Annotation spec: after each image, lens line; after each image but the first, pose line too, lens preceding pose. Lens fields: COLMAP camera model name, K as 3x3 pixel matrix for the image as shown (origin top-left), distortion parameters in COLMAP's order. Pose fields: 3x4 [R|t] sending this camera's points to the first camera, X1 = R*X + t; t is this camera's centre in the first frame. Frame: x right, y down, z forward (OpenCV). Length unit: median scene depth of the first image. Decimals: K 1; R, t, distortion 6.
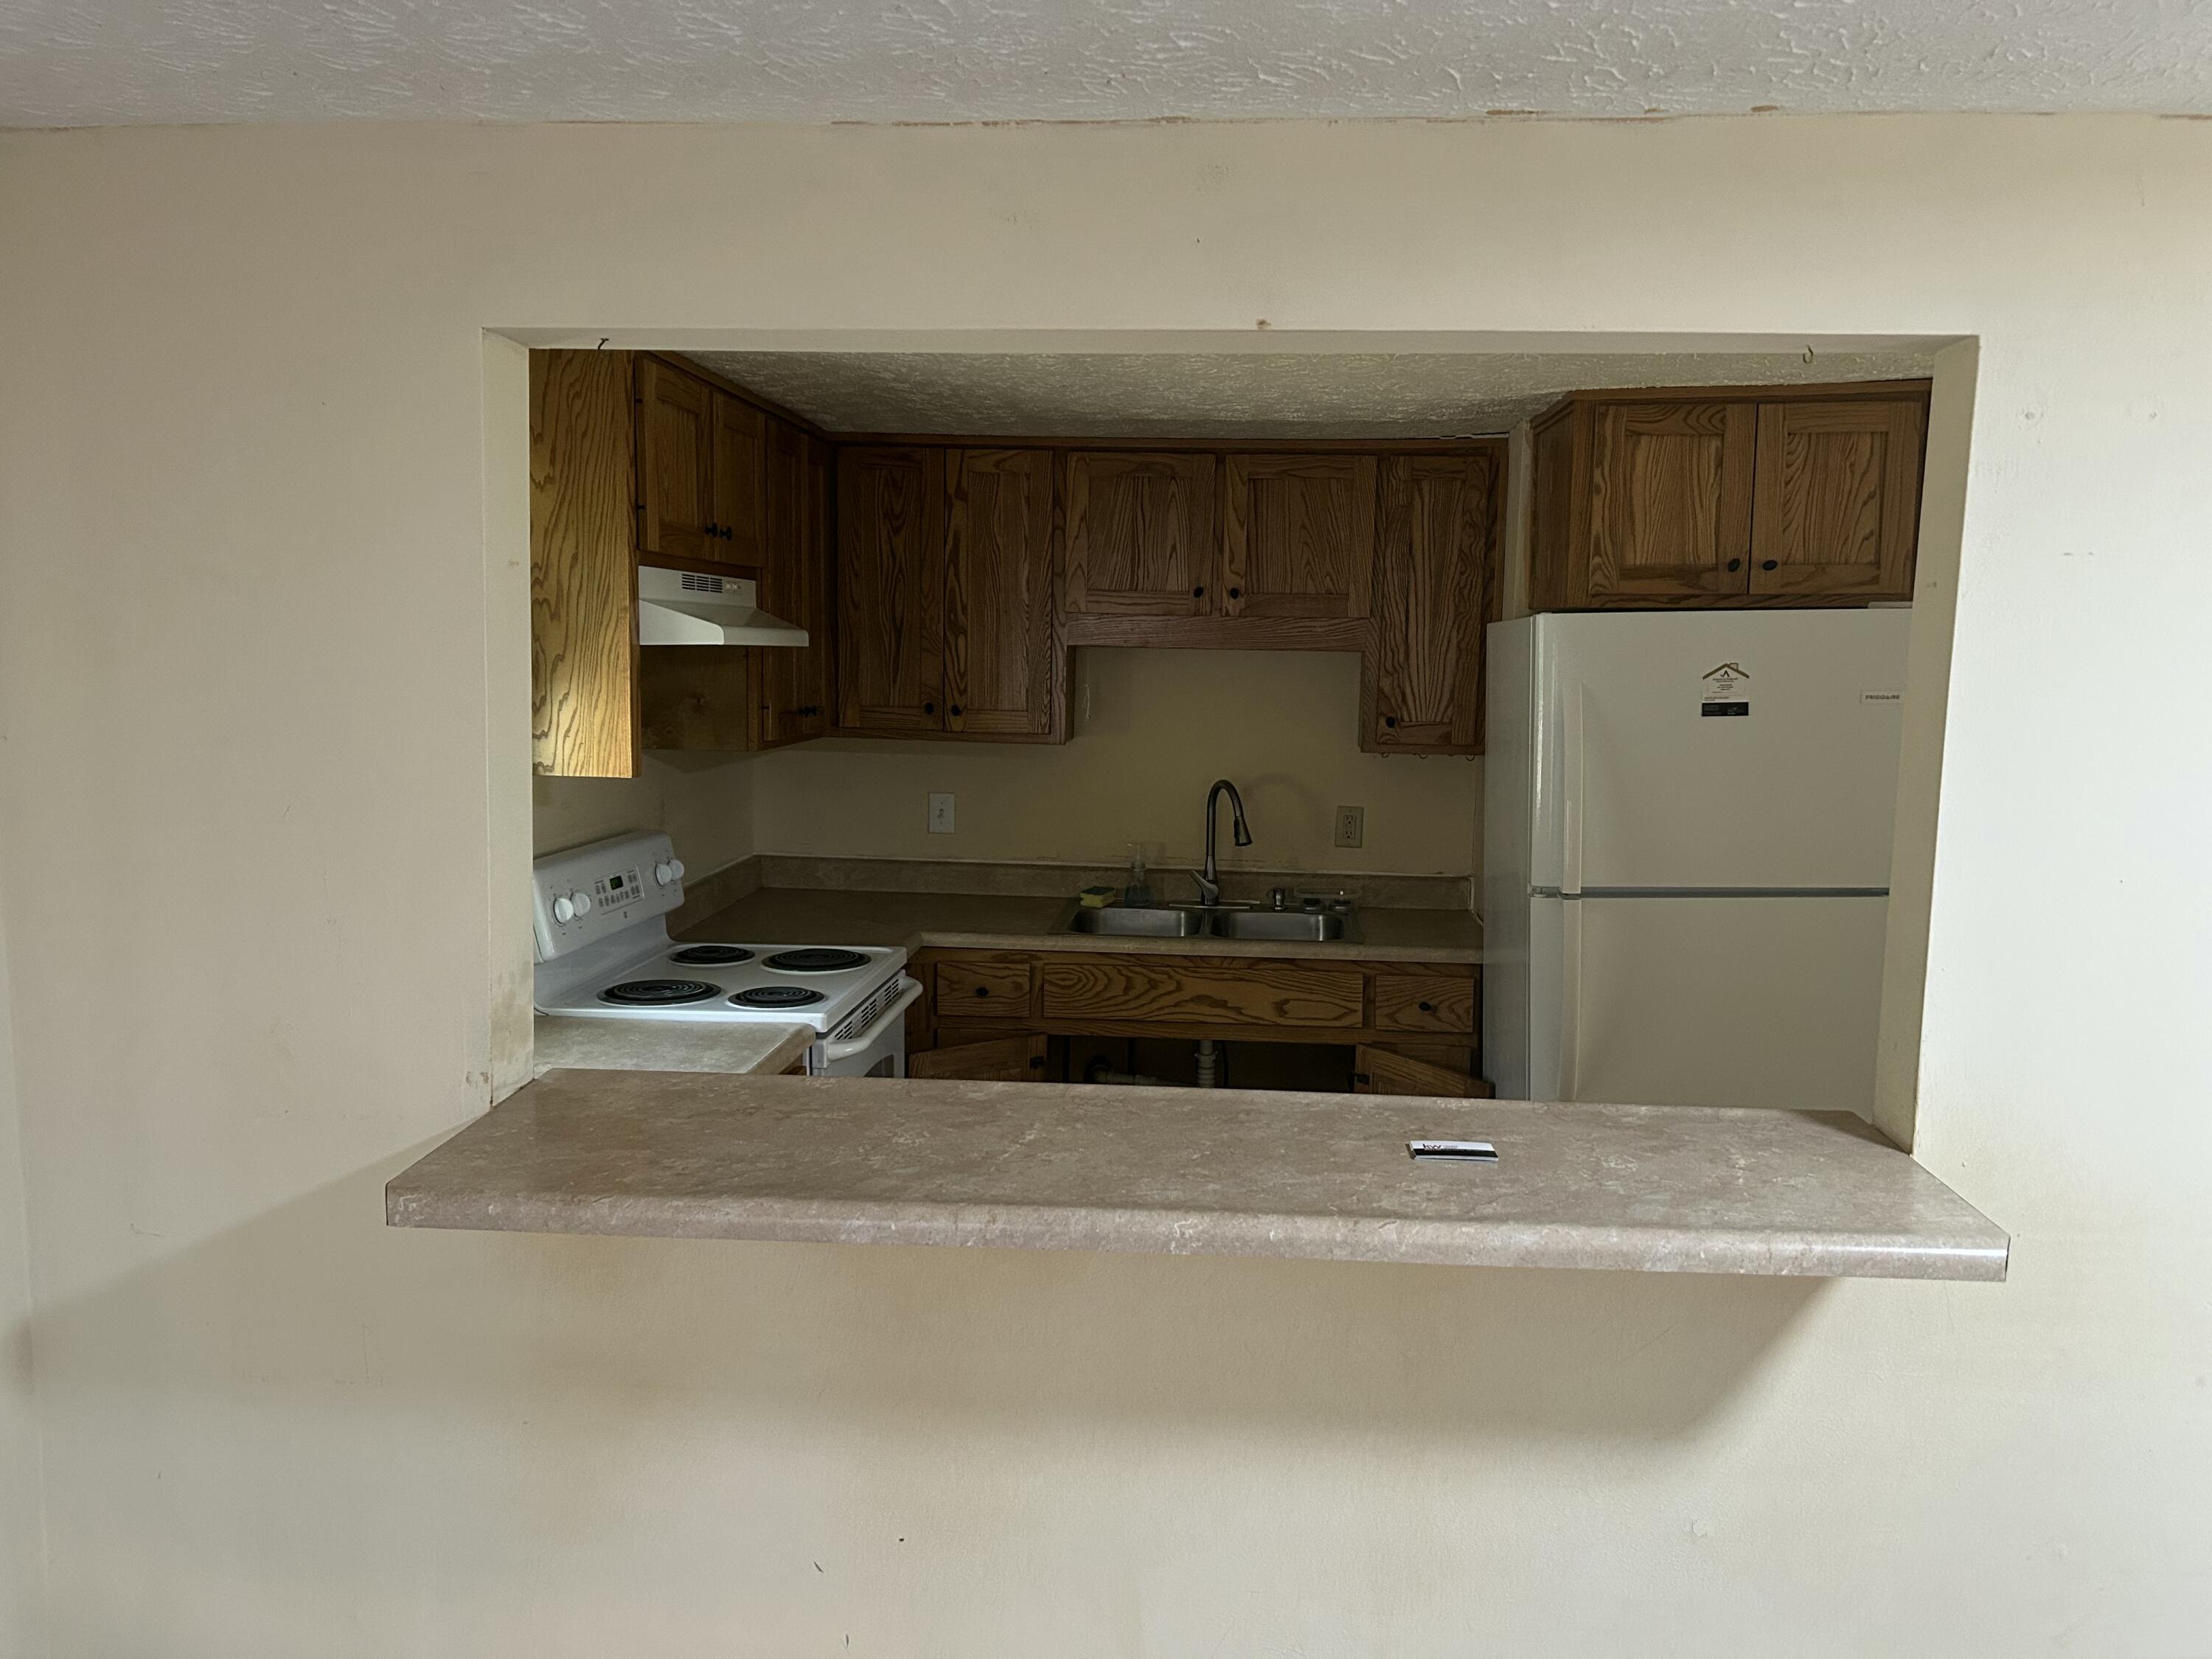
lens RADIAL K [[1662.4, 0, 1129.4], [0, 1662.4, 840.5], [0, 0, 1]] dist [0.056706, -0.073490]
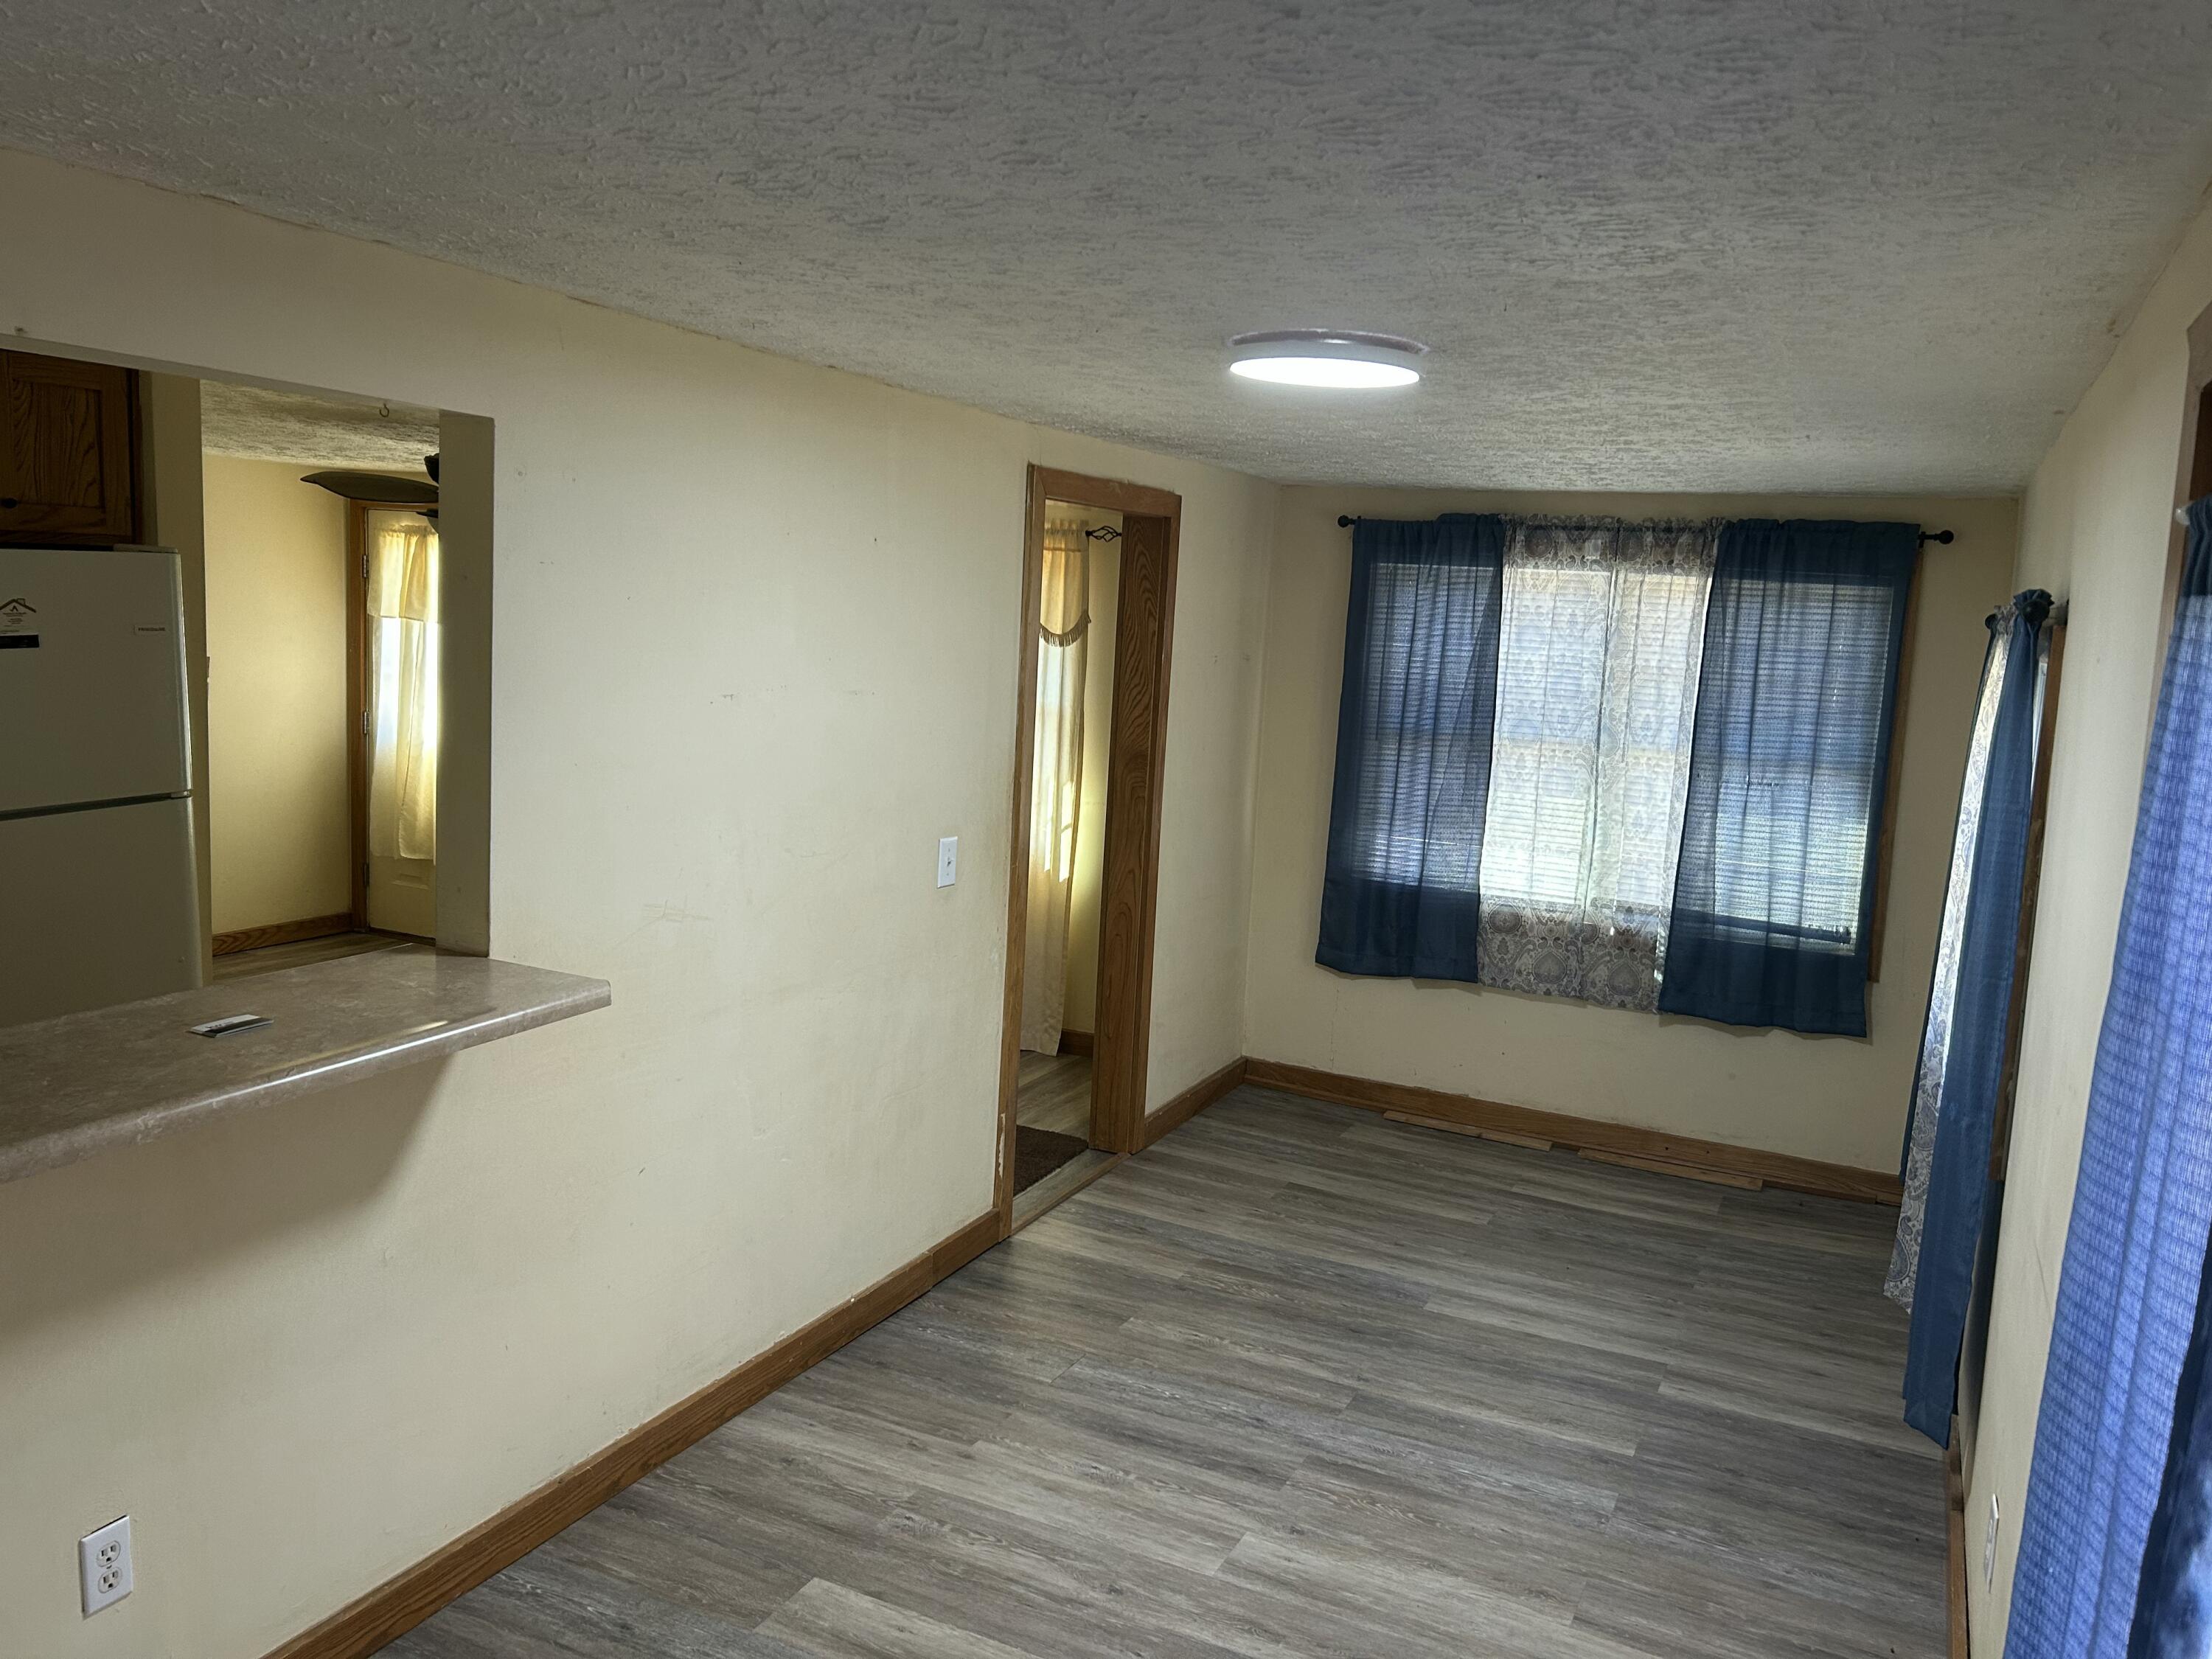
lens RADIAL K [[1662.4, 0, 1119.8], [0, 1662.4, 838.0], [0, 0, 1]] dist [0.056706, -0.073490]
pose [[0.361976, -0.127535, 0.923422, -0.306423], [0.065272, 0.991633, 0.111369, -0.021510], [-0.929899, 0.019961, 0.367272, -0.035089]]
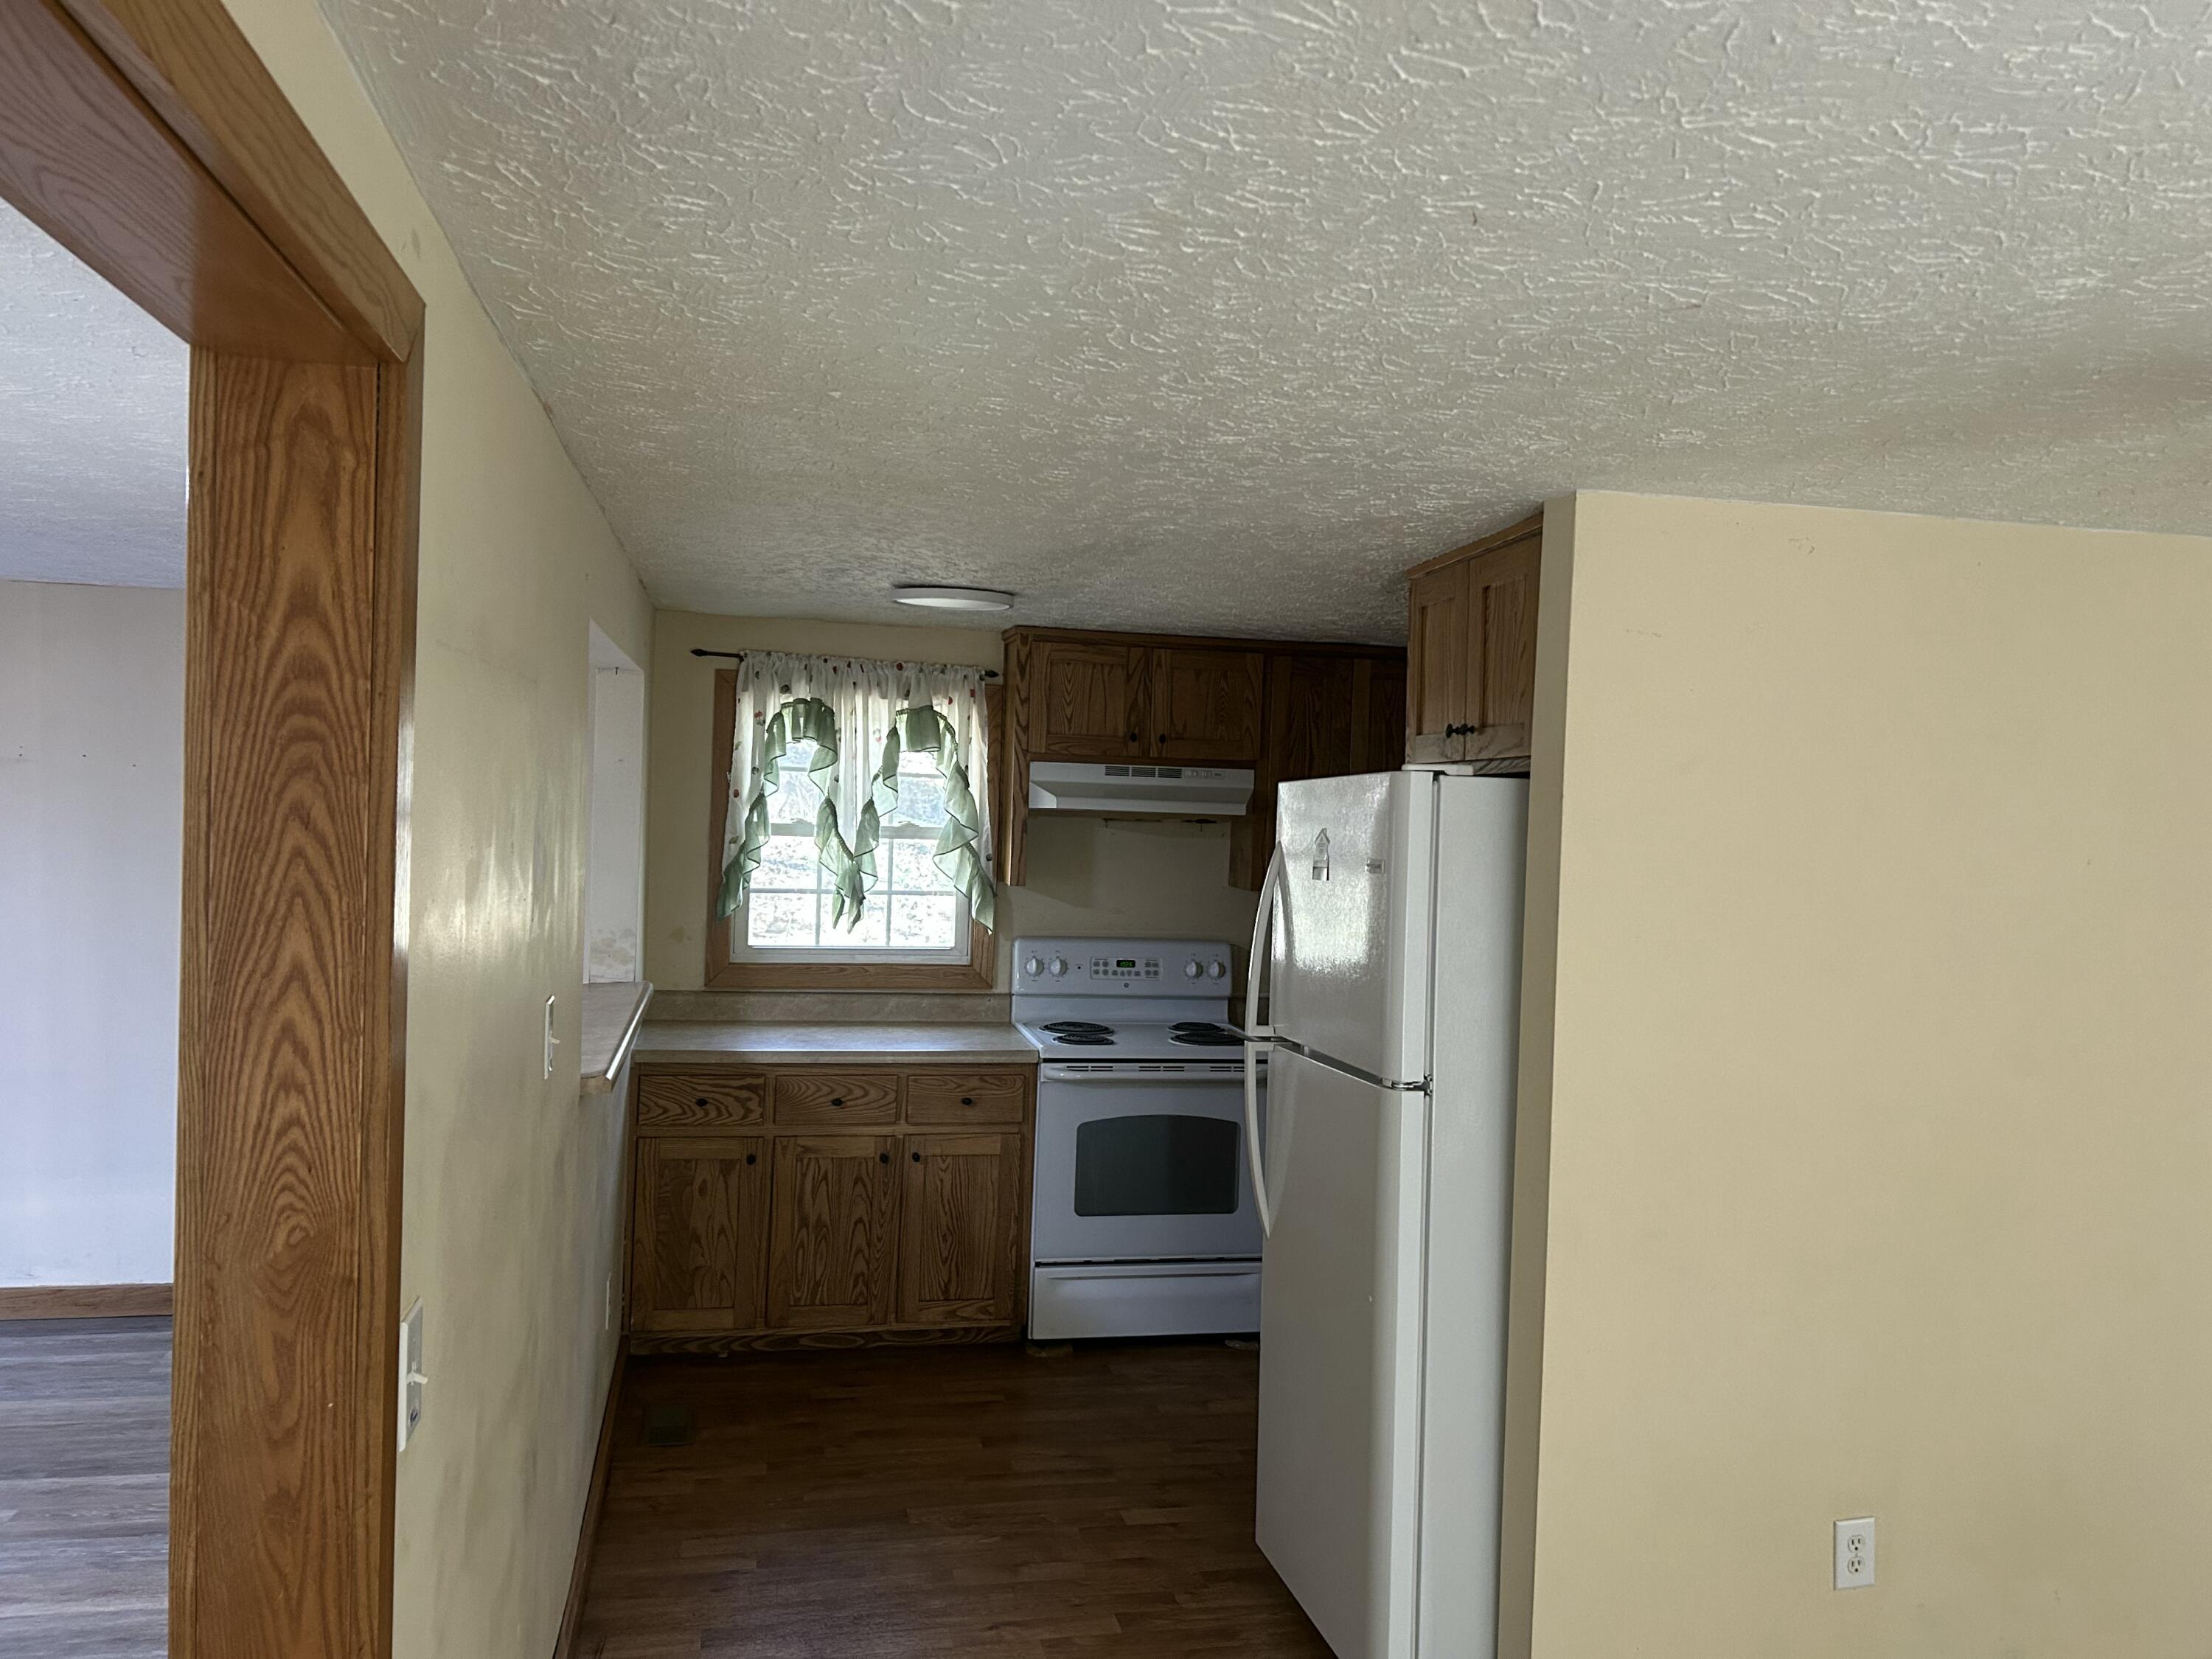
lens RADIAL K [[1662.4, 0, 1129.4], [0, 1662.4, 824.2], [0, 0, 1]] dist [0.056706, -0.073490]
pose [[0.295592, 0.011698, -0.955243, 0.999093], [-0.140574, 0.989573, -0.031381, -0.047422], [0.944915, 0.143558, 0.294154, 0.457251]]
